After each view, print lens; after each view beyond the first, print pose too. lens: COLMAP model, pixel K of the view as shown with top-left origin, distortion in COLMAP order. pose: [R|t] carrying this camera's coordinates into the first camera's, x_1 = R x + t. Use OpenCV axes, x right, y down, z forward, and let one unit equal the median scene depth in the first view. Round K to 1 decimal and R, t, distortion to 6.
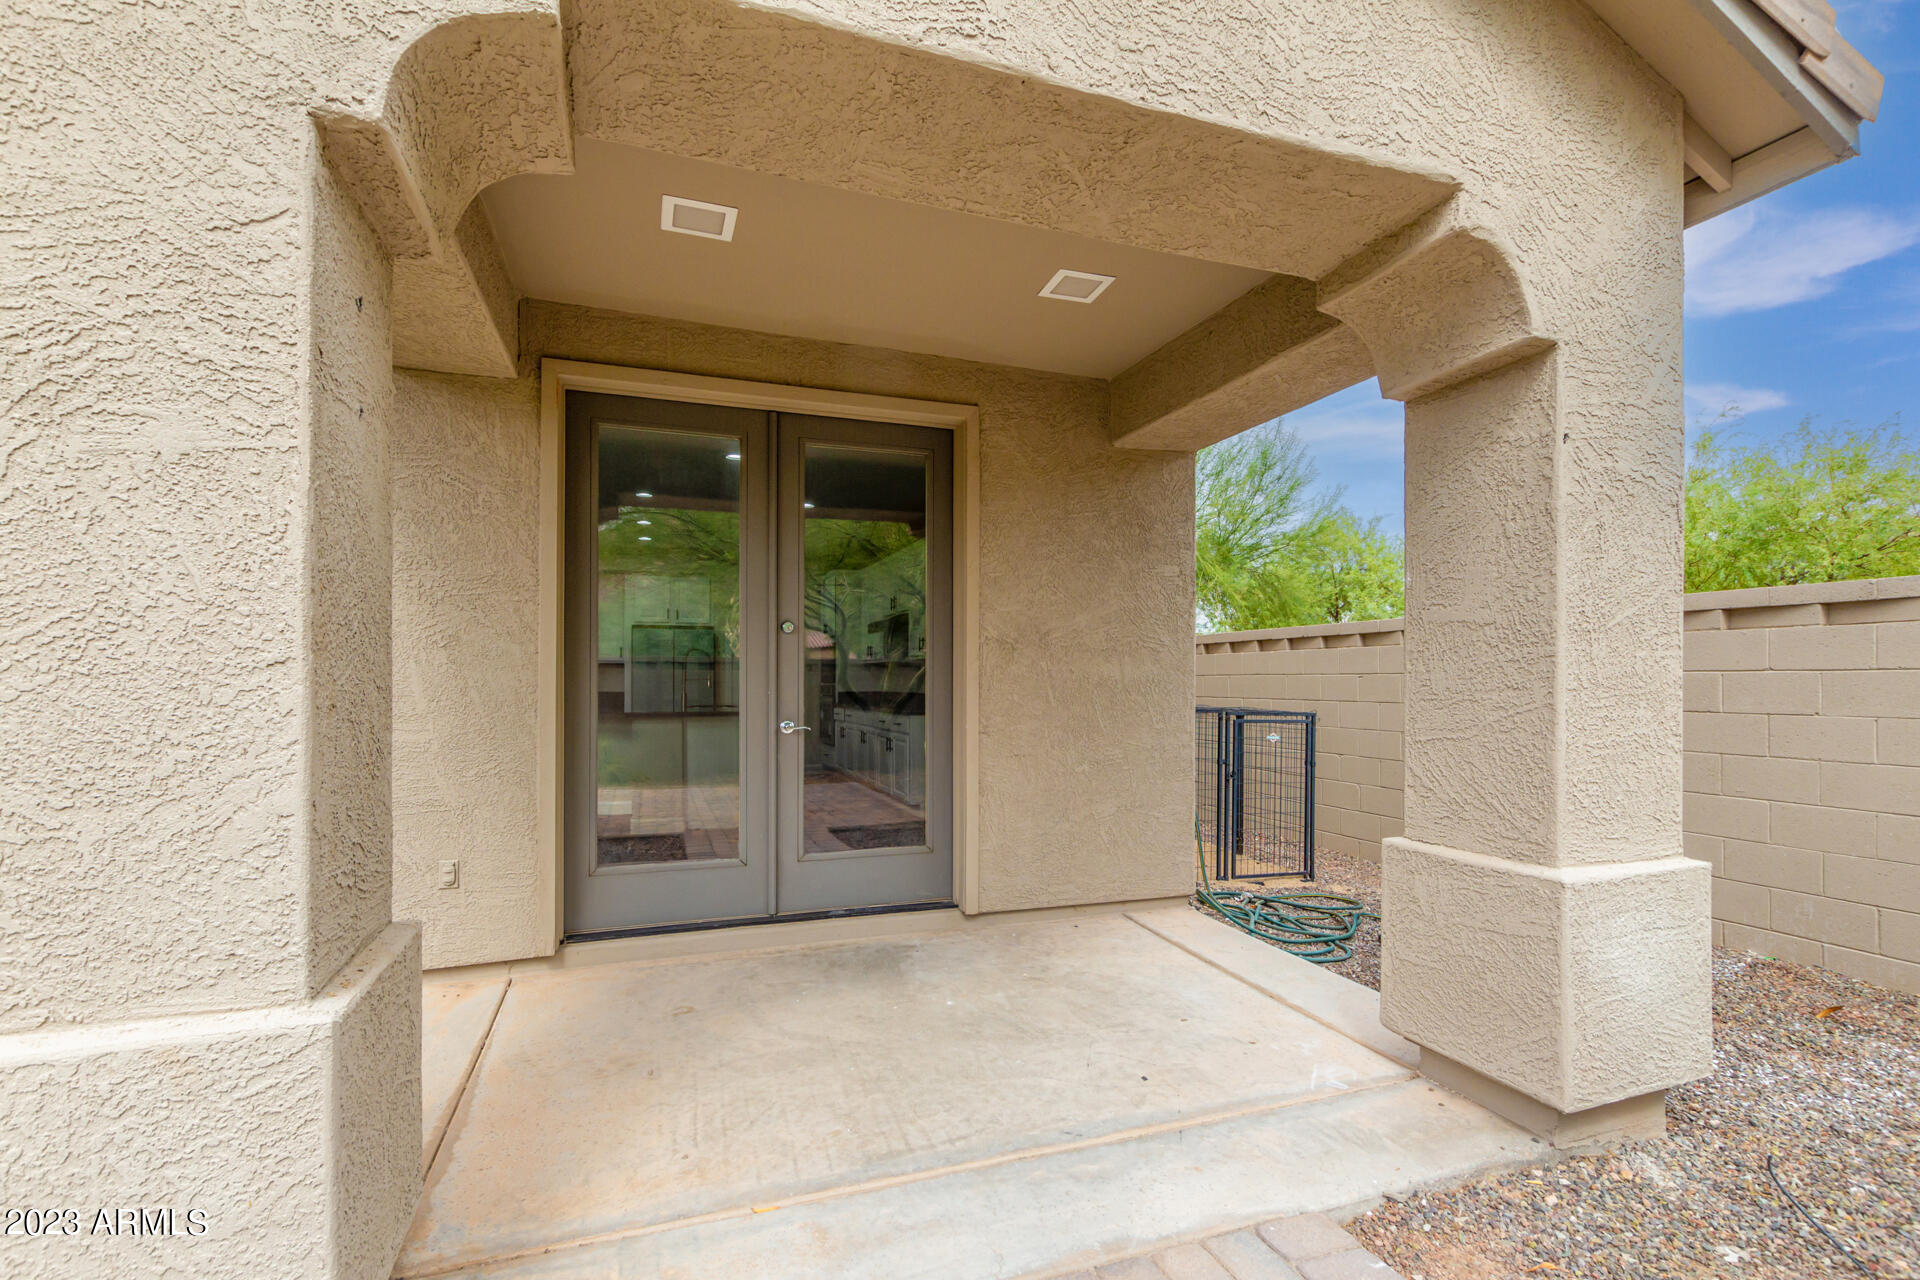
lens RADIAL K [[880.6, 0, 961.3], [0, 880.6, 656.1], [0, 0, 1]] dist [0.000229, 0.000047]
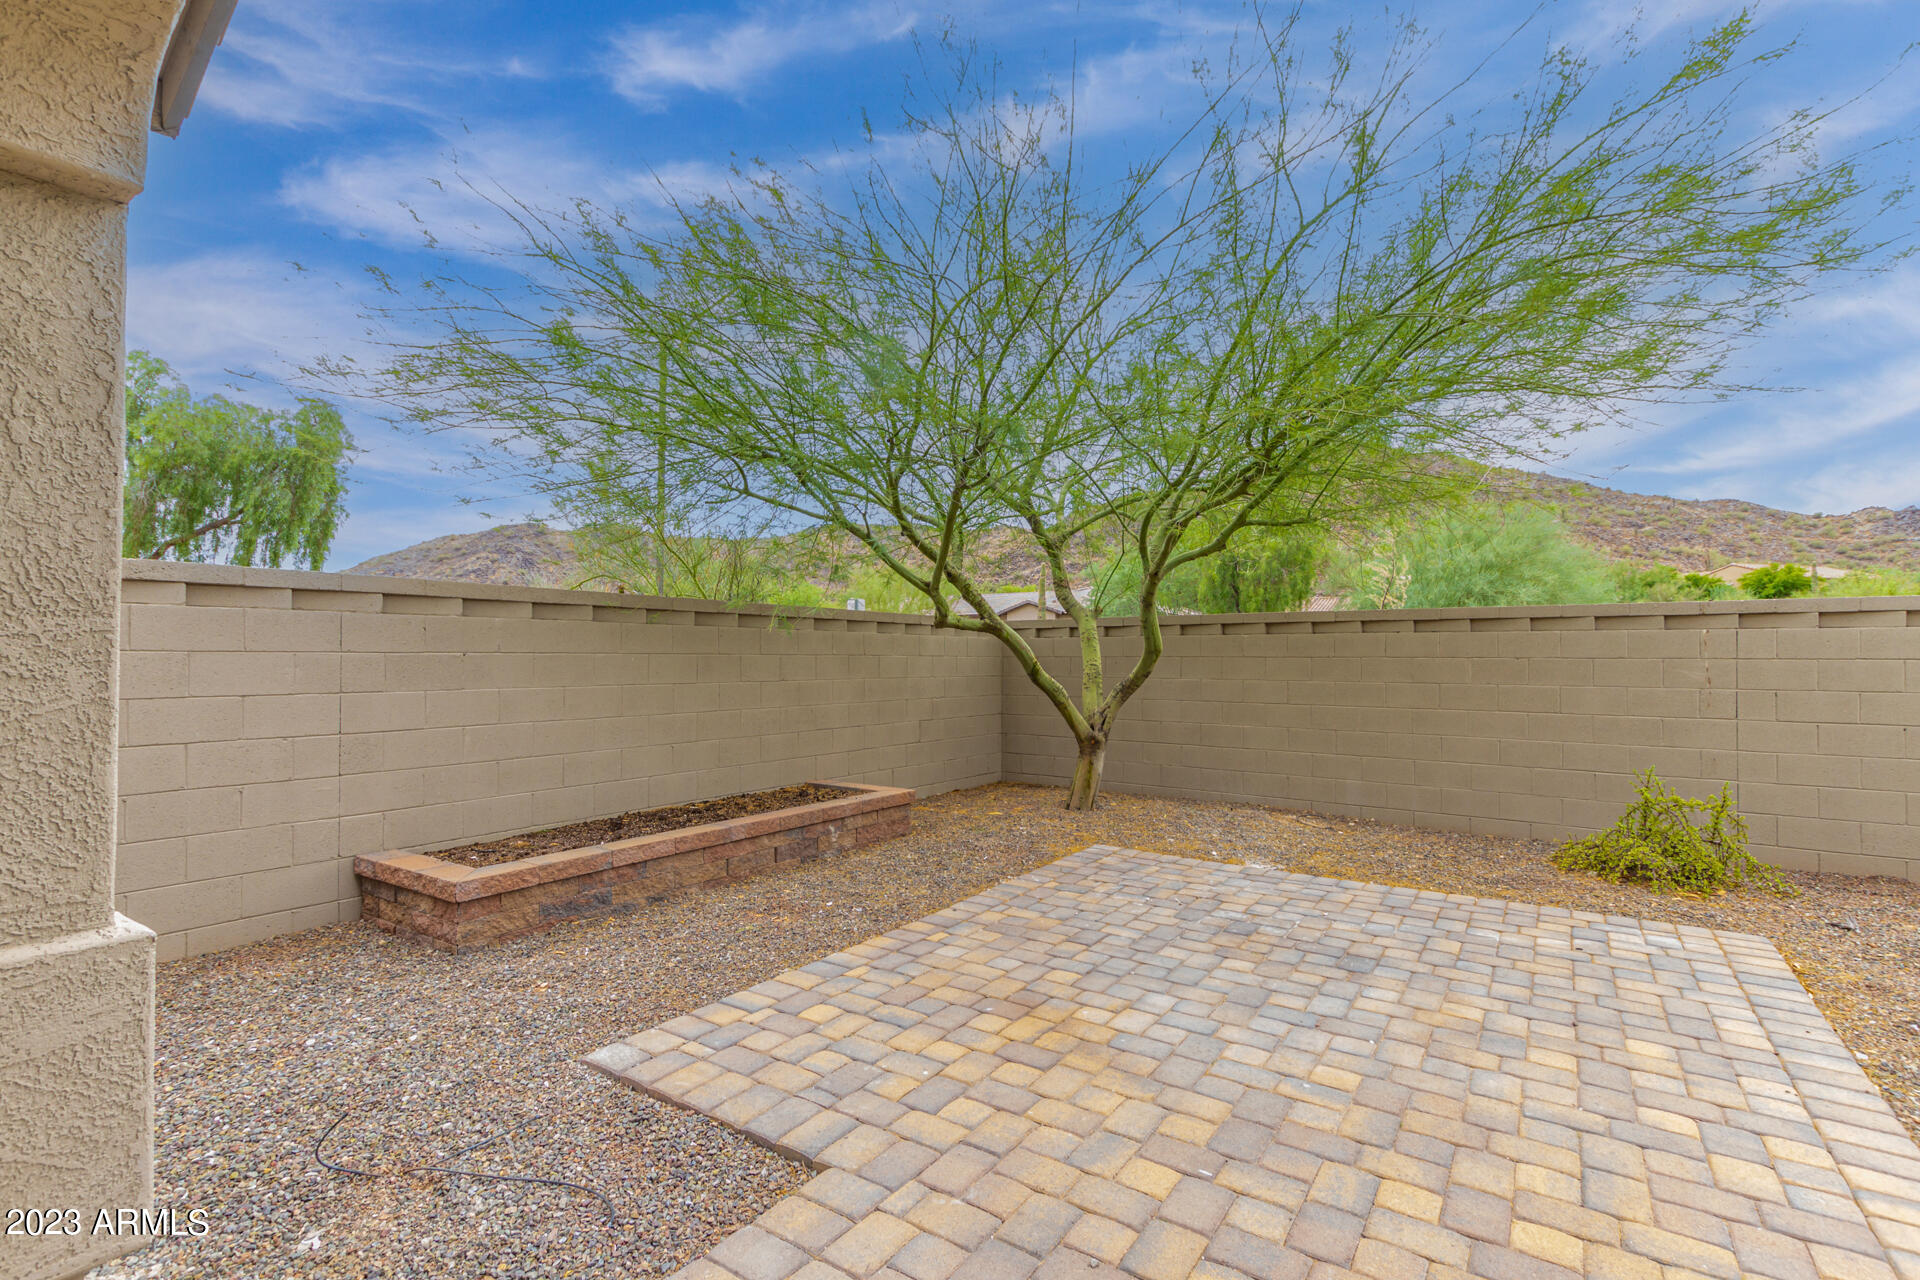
lens RADIAL K [[880.6, 0, 959.9], [0, 880.6, 646.5], [0, 0, 1]] dist [0.000229, 0.000047]
pose [[-0.578402, 0.007605, 0.815716, -0.304010], [-0.011122, 0.999790, -0.017207, 0.016607], [-0.815676, -0.019025, -0.578196, 0.828588]]
